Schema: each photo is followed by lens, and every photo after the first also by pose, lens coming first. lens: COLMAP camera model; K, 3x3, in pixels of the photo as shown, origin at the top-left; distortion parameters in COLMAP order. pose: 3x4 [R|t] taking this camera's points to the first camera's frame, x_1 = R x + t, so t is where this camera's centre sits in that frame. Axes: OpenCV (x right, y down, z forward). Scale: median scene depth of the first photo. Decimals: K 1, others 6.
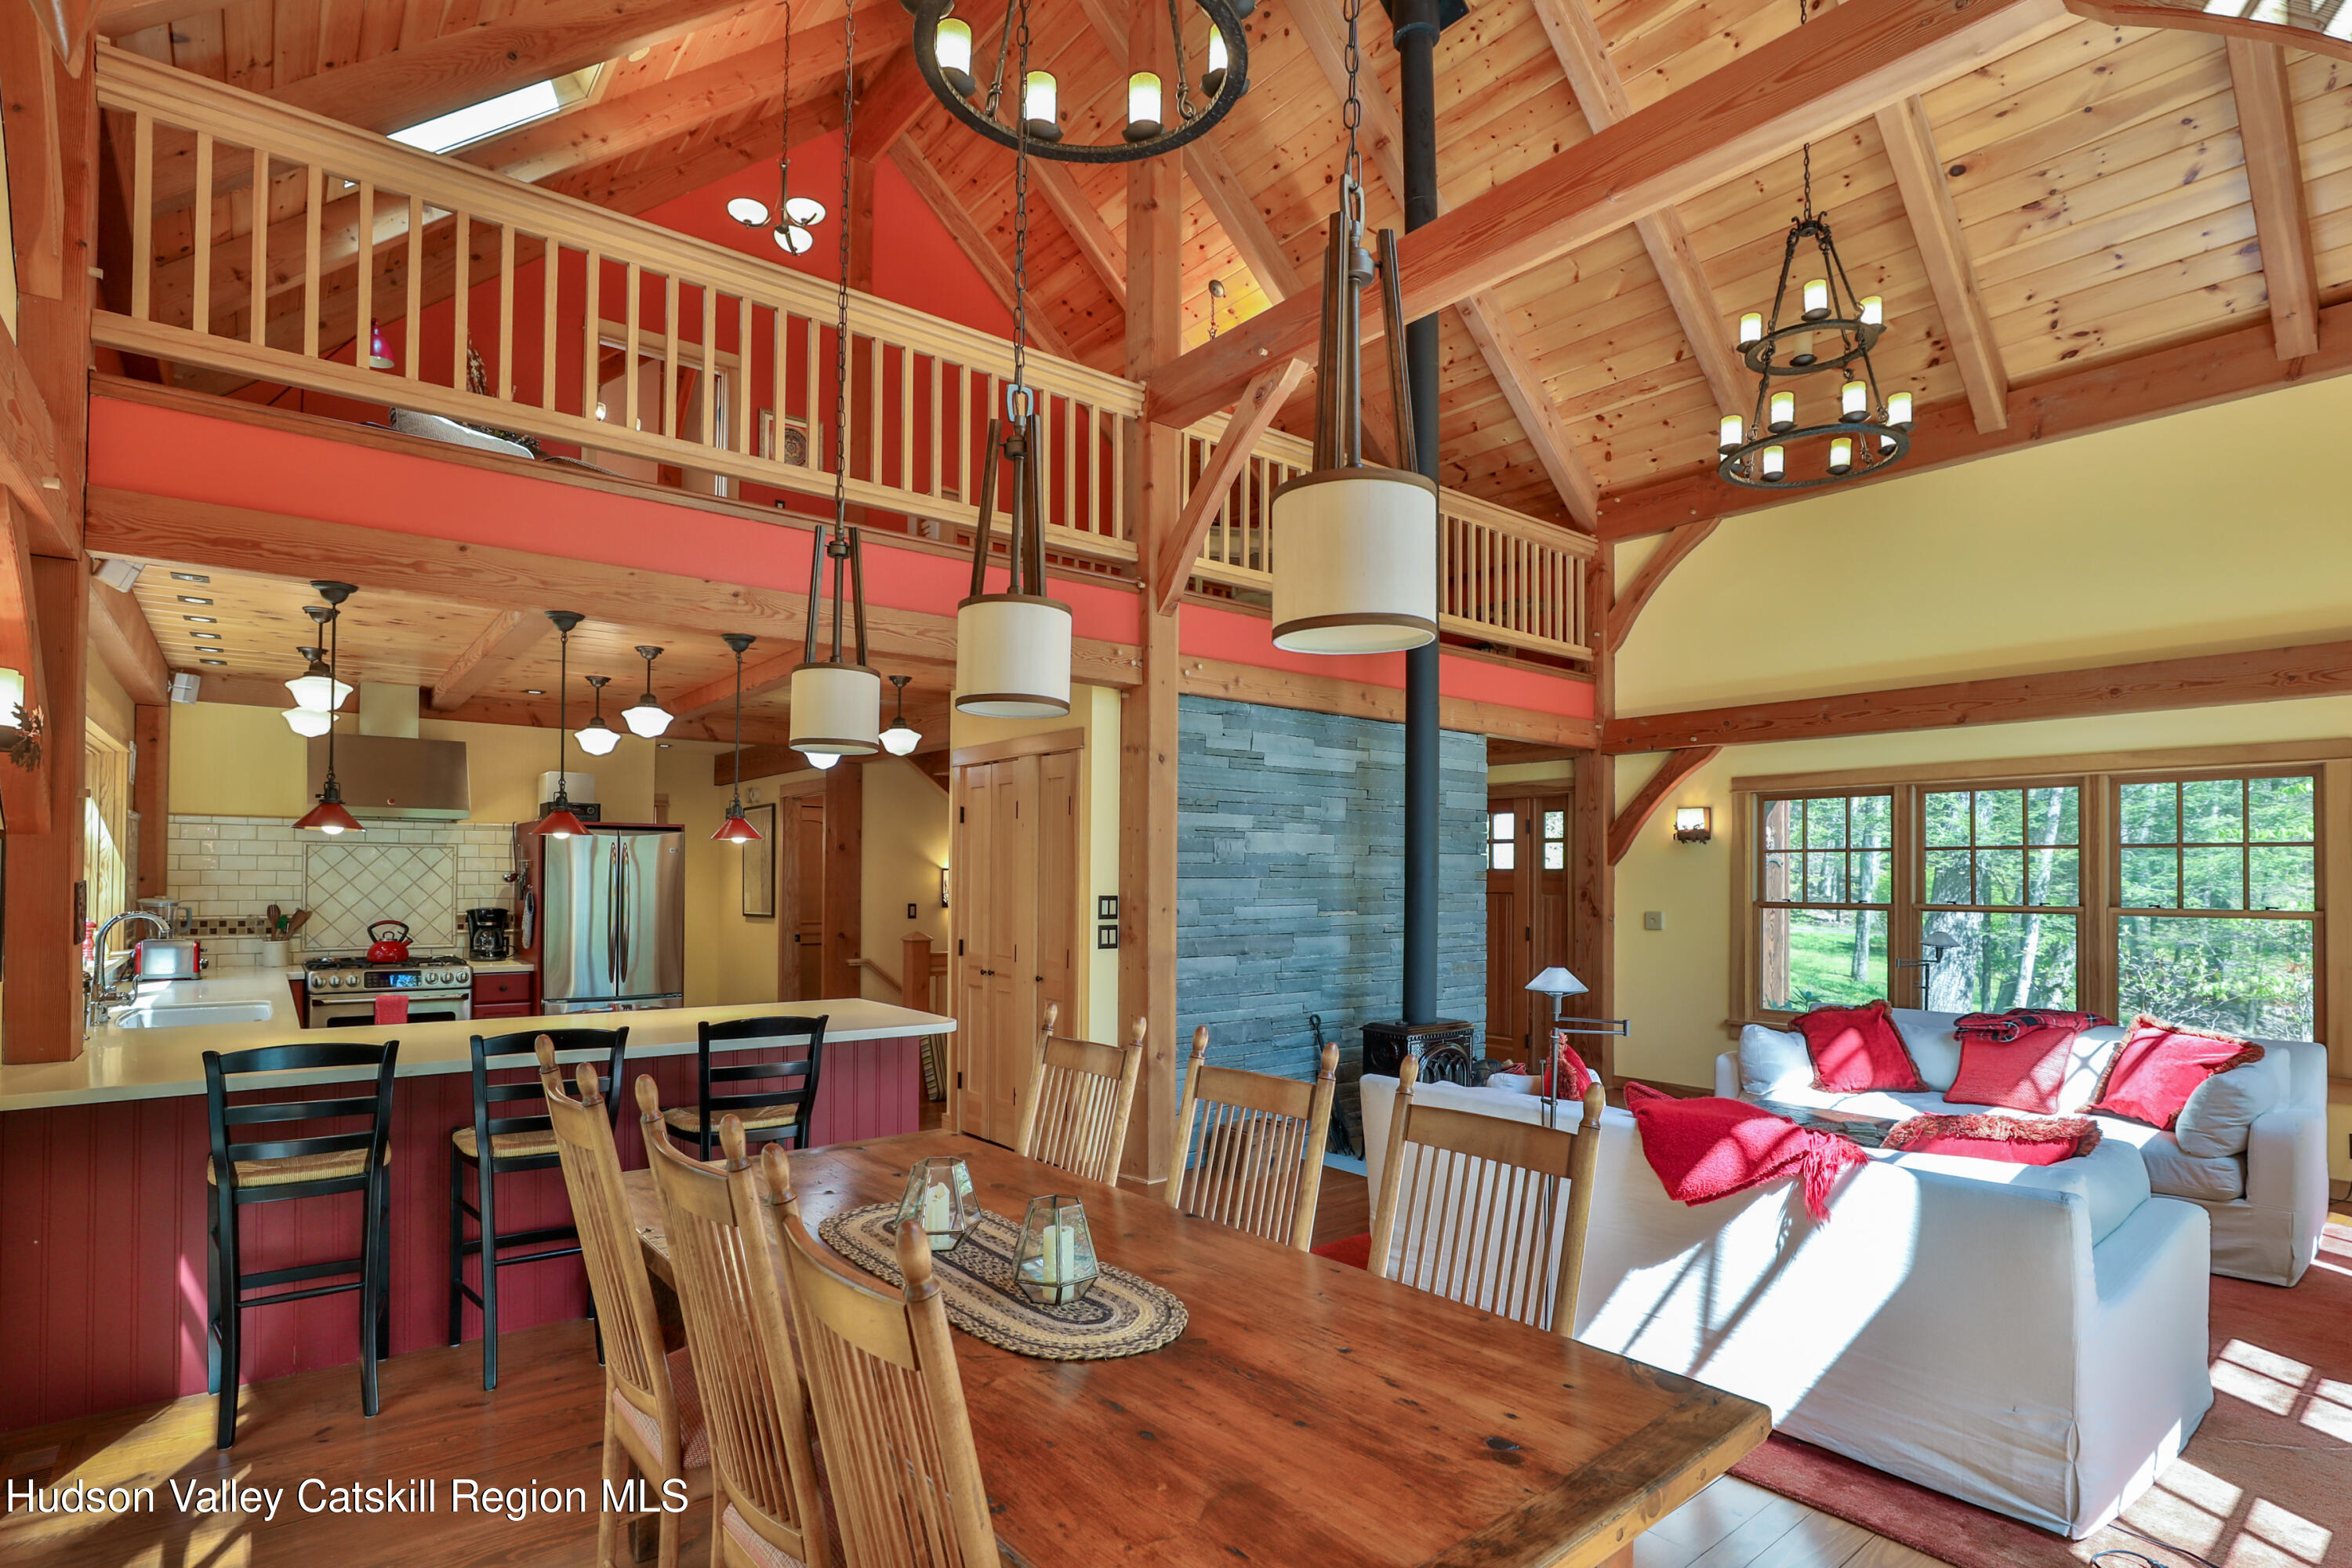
lens RADIAL K [[1172.1, 0, 1166.6], [0, 1172.1, 858.0], [0, 0, 1]] dist [-0.023074, 0.000091]
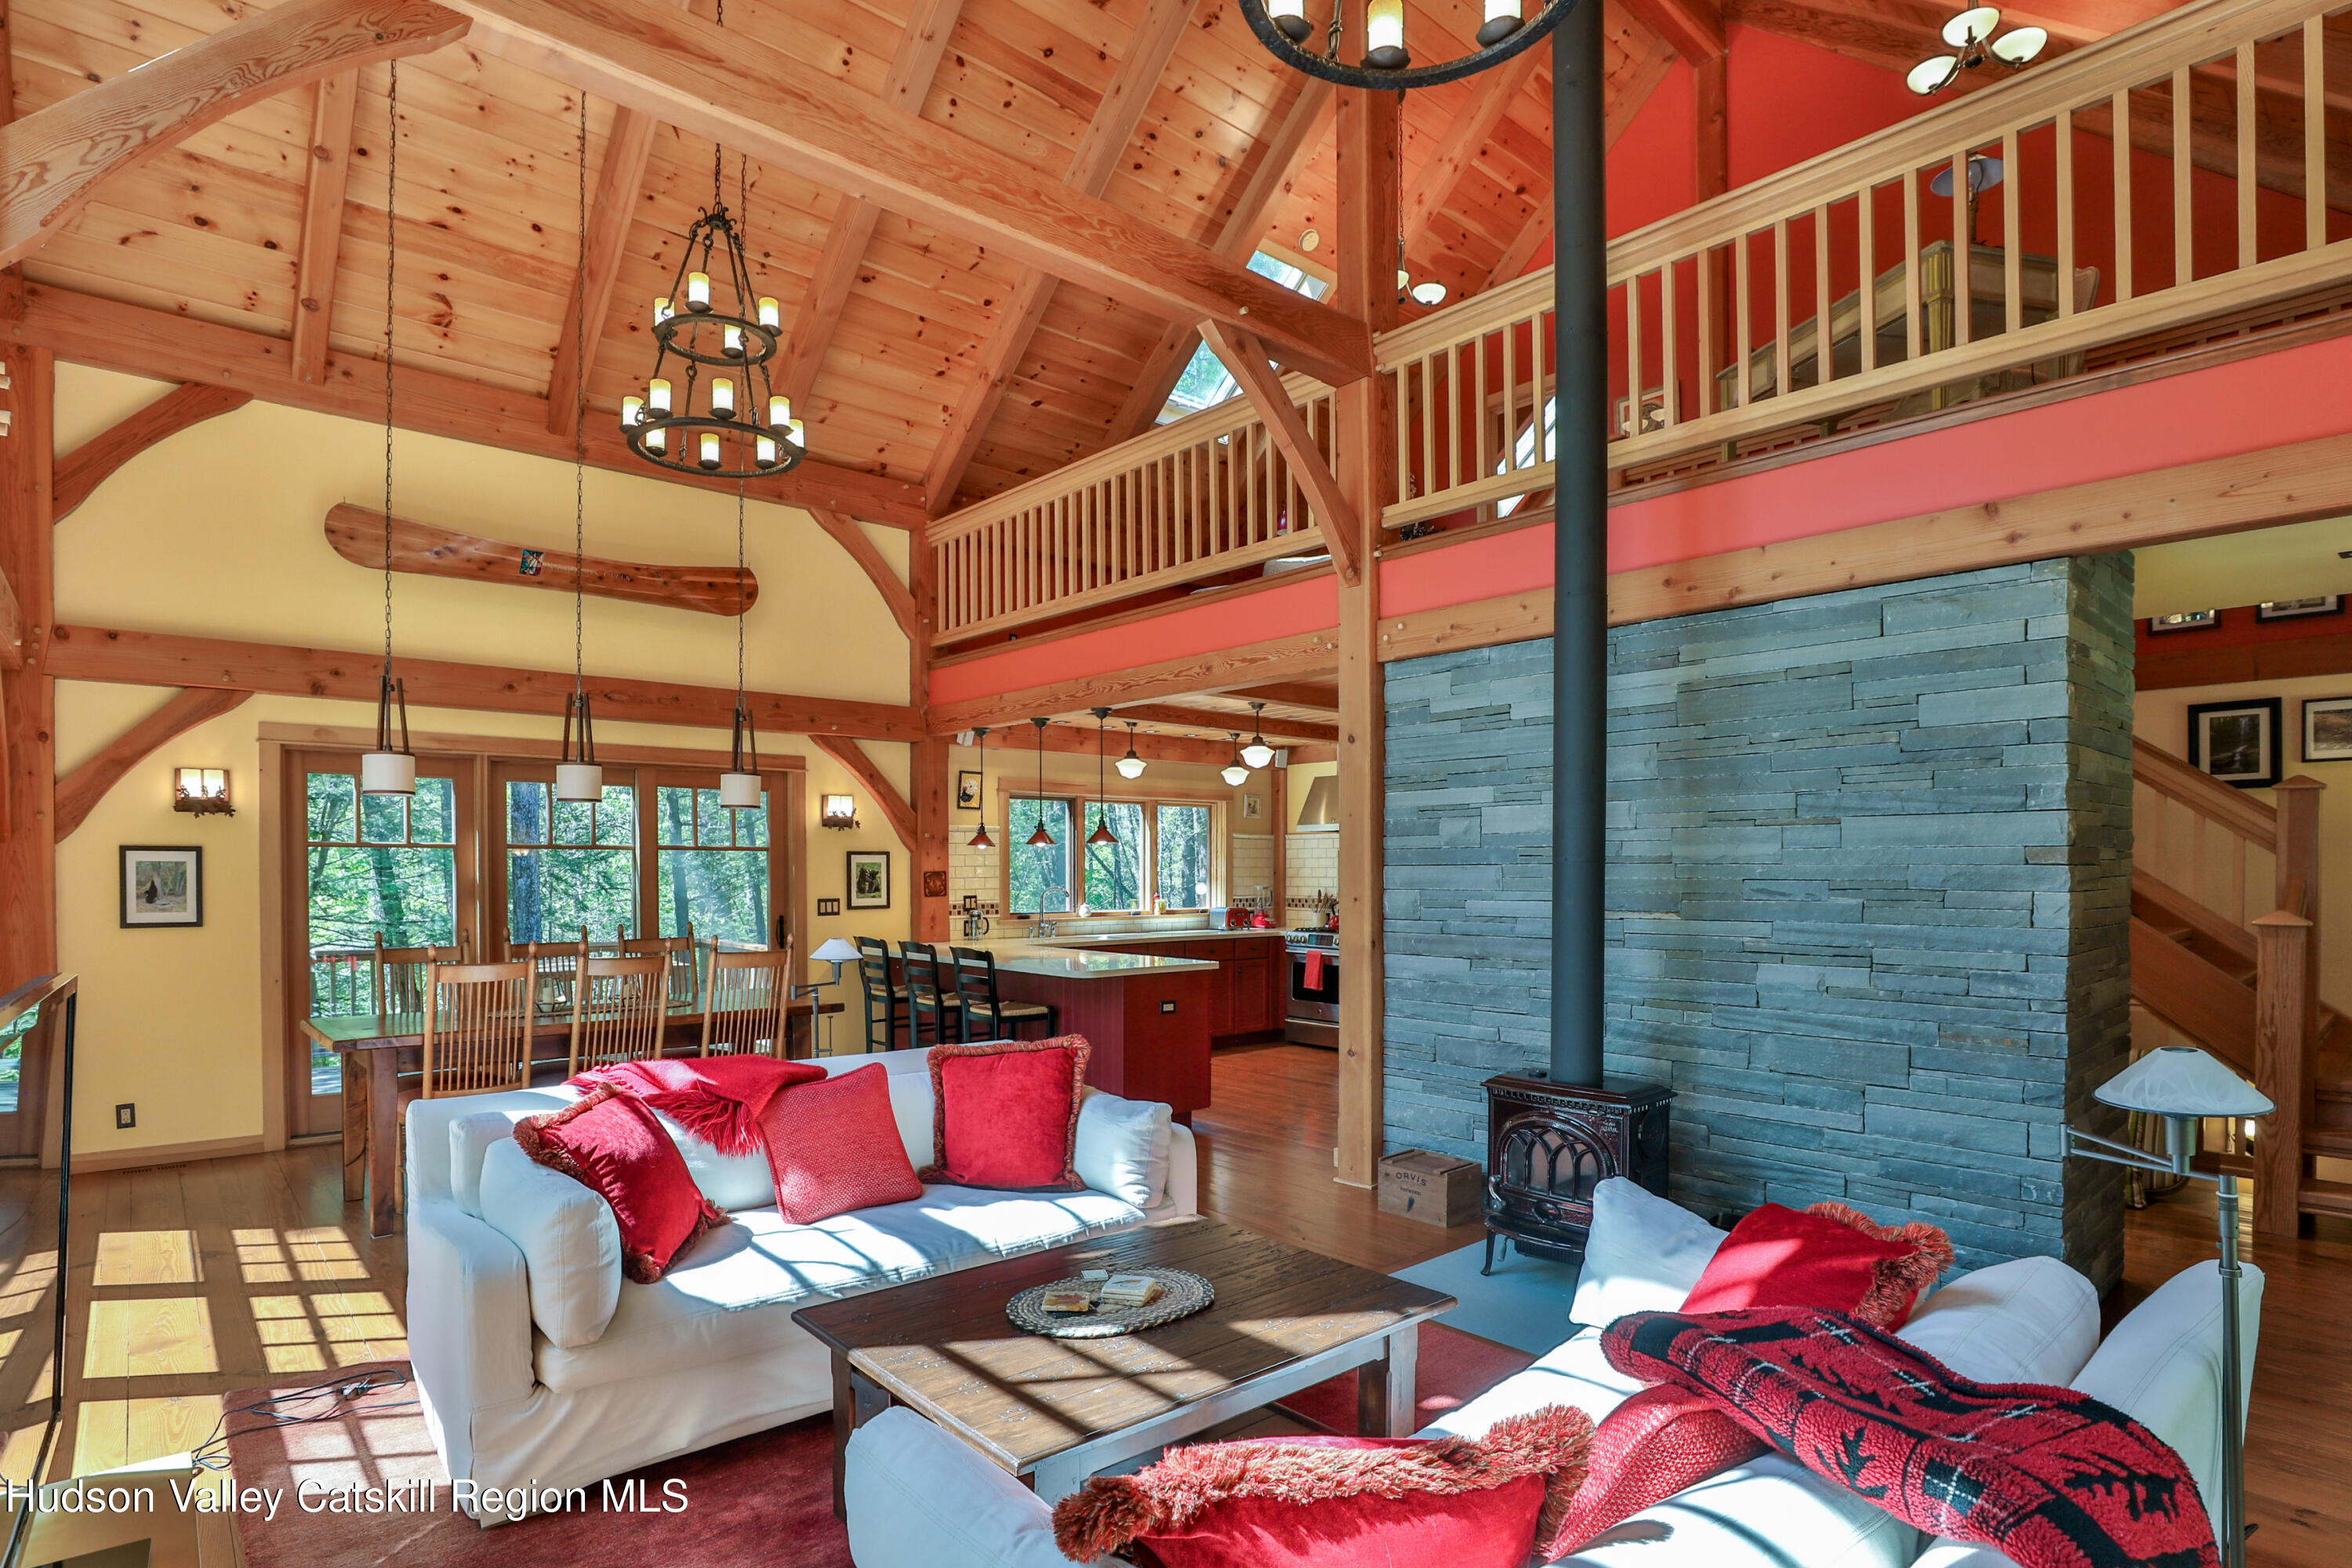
lens RADIAL K [[1173.2, 0, 1108.0], [0, 1173.2, 885.3], [0, 0, 1]] dist [-0.027313, 0.007185]
pose [[0.034027, 0.005168, -0.999408, 0.808637], [0.015143, 0.999869, 0.005686, 0.021220], [0.999306, -0.015328, 0.033944, 0.667843]]
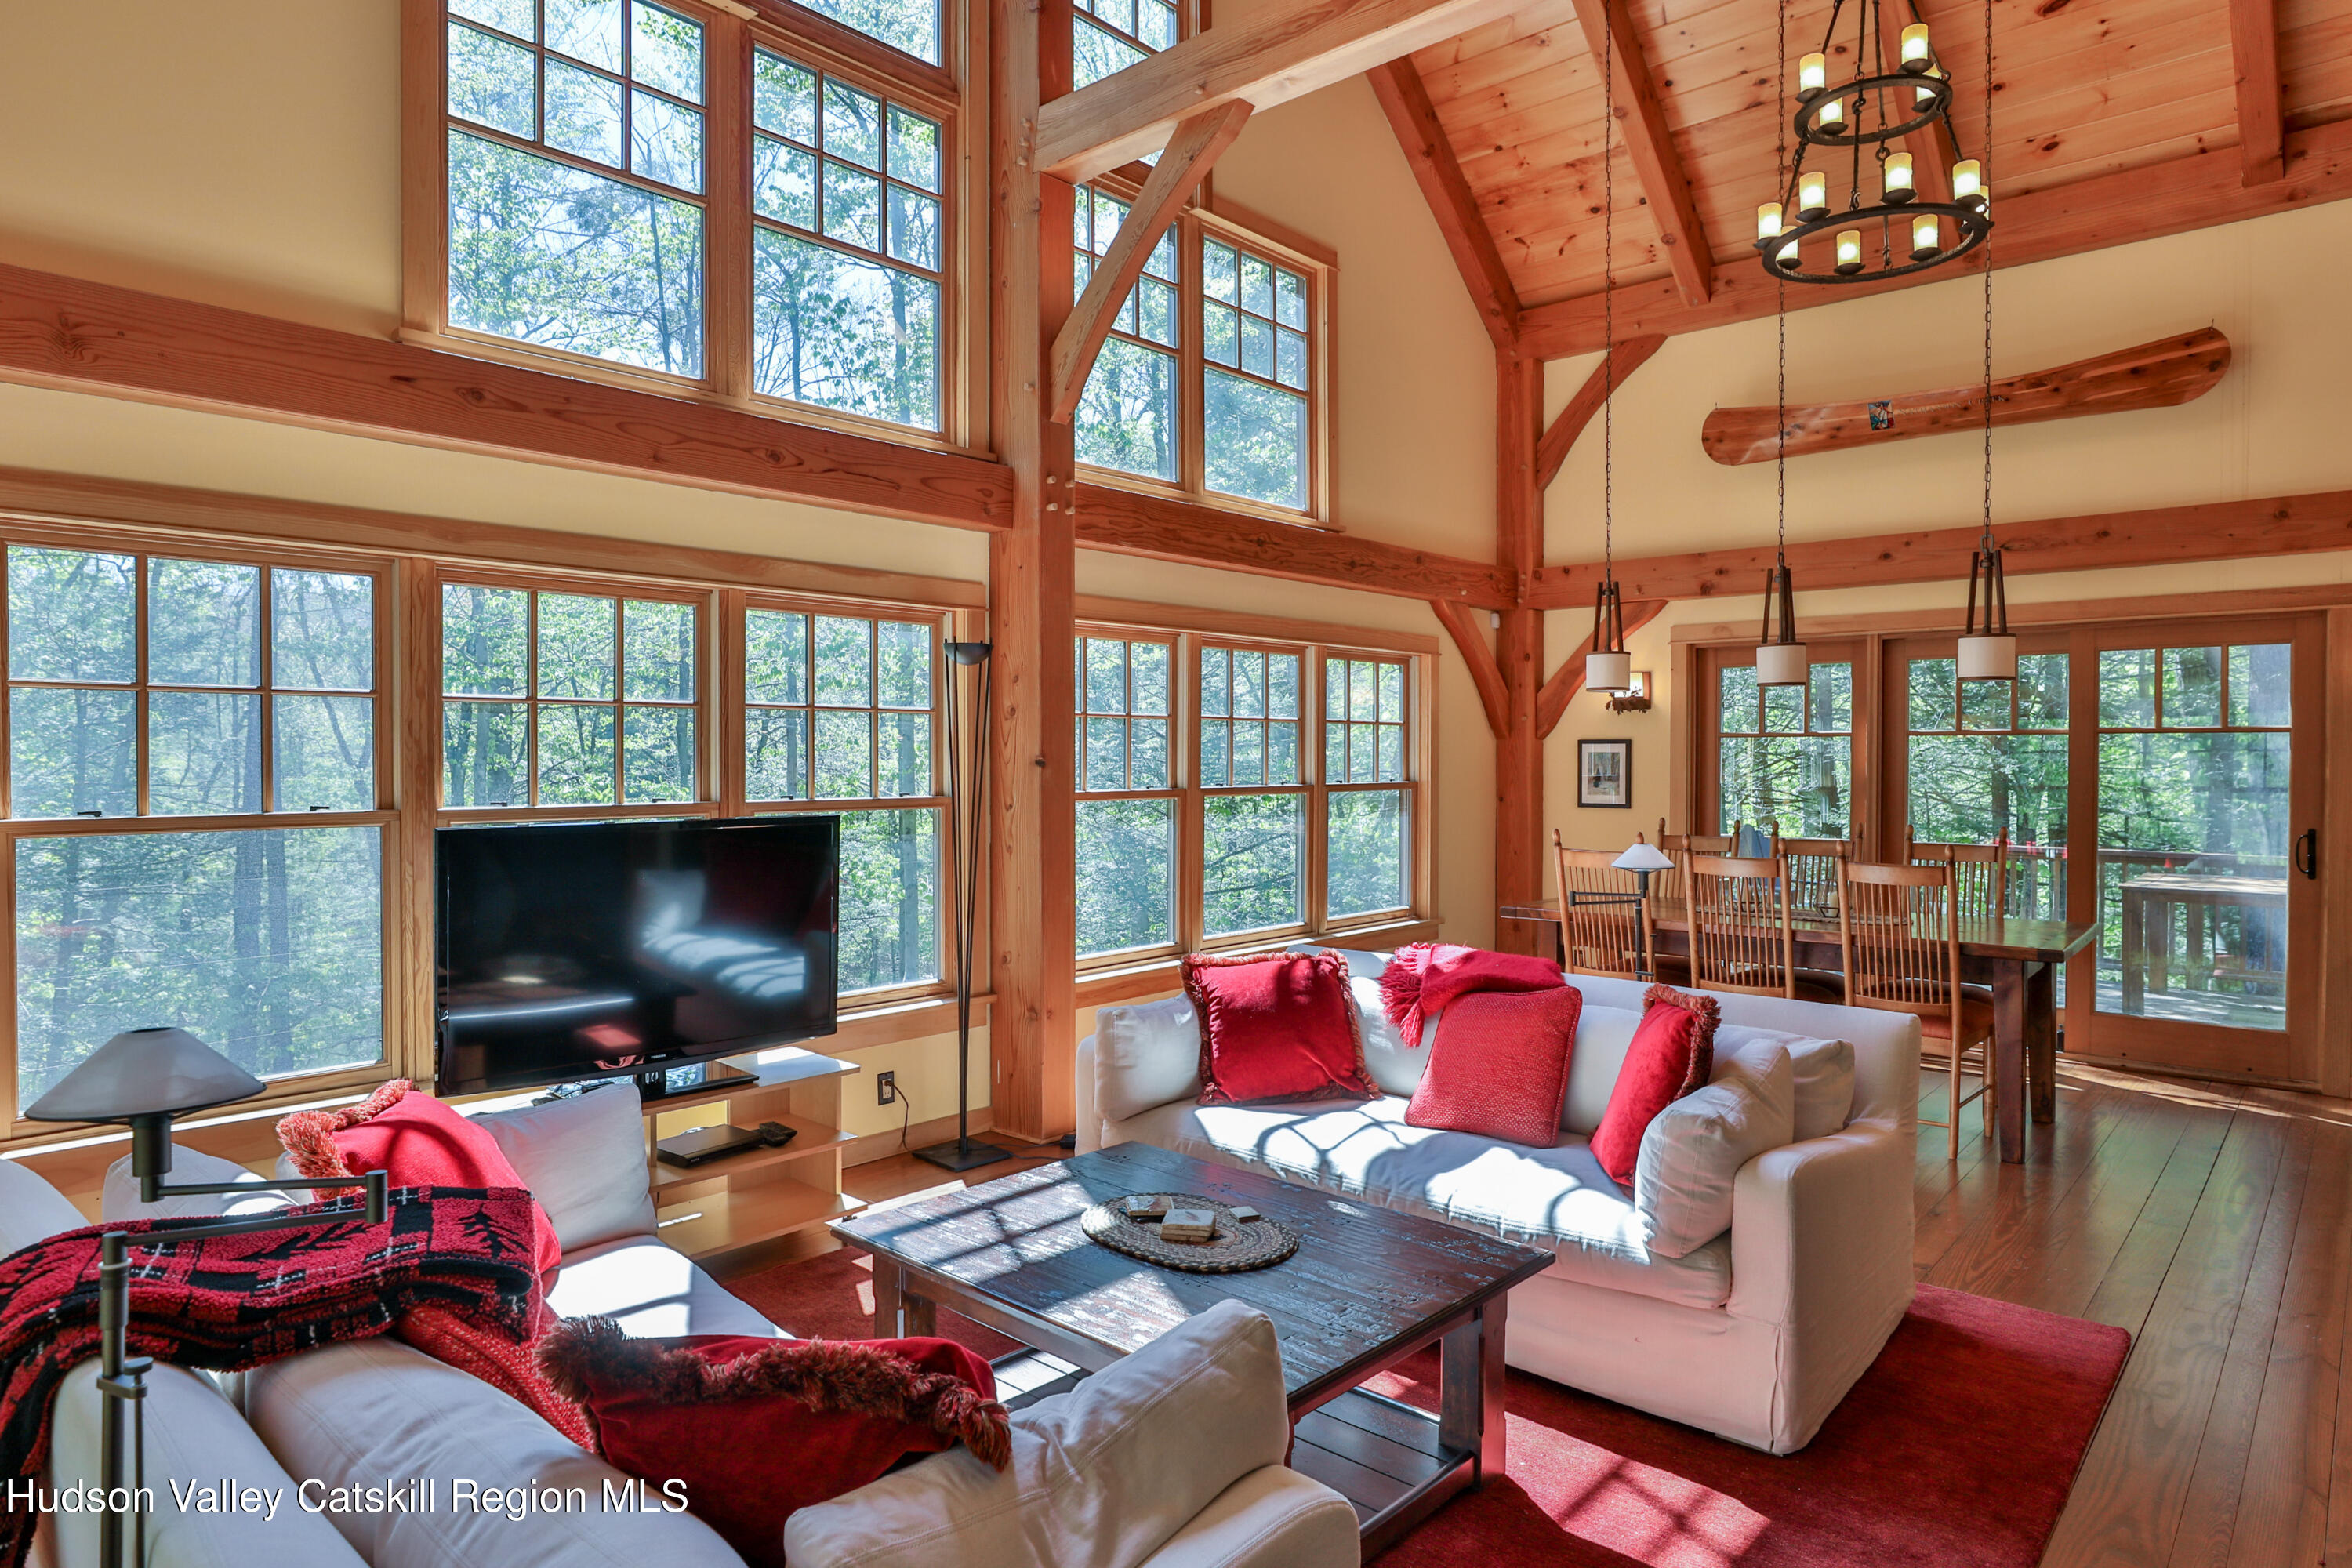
lens RADIAL K [[1361.9, 0, 1280.5], [0, 1361.9, 779.0], [0, 0, 1]] dist [-0.029432, 0.021893]
pose [[-0.972935, -0.003309, -0.231055, 0.482963], [-0.003598, 0.999993, 0.000826, 0.021489], [0.231051, 0.001635, -0.972940, 1.105703]]
